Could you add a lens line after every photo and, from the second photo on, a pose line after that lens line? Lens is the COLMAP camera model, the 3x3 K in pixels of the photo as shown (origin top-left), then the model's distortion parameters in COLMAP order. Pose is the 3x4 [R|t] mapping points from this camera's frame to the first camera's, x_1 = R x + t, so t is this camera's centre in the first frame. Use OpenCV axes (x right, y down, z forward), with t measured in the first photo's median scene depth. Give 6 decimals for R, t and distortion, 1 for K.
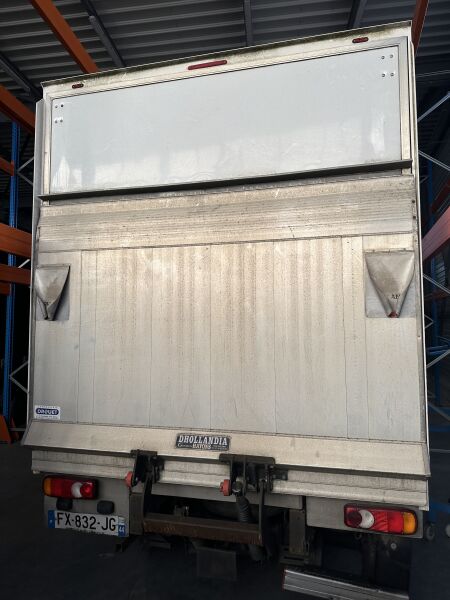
lens RADIAL K [[428.1, 0, 225.0], [0, 428.1, 300.0], [0, 0, 1]] dist [0.065062, -0.087879]
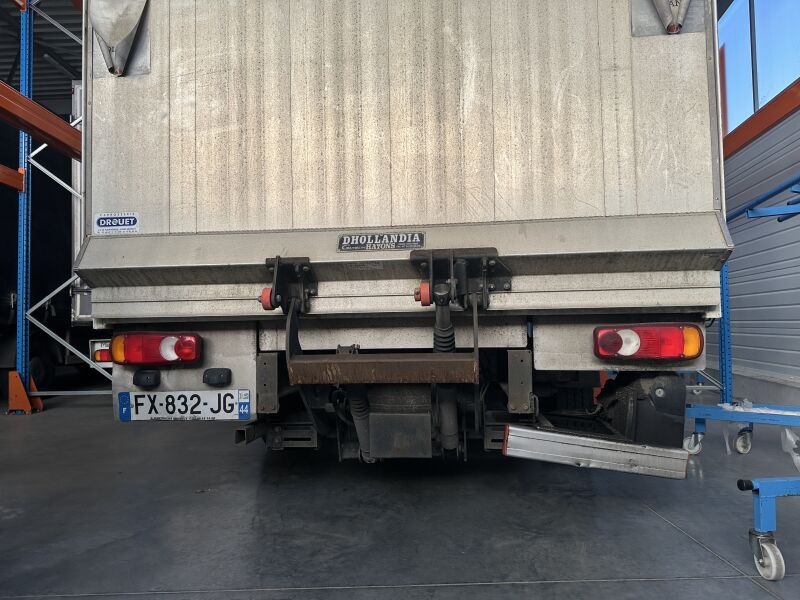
lens RADIAL K [[570.8, 0, 400.0], [0, 570.8, 300.0], [0, 0, 1]] dist [0.065062, -0.087879]
pose [[0.991367, -0.008336, 0.130849, -0.120219], [0.005472, 0.999738, 0.022236, 0.351665], [-0.131000, -0.021328, 0.991153, 0.133516]]
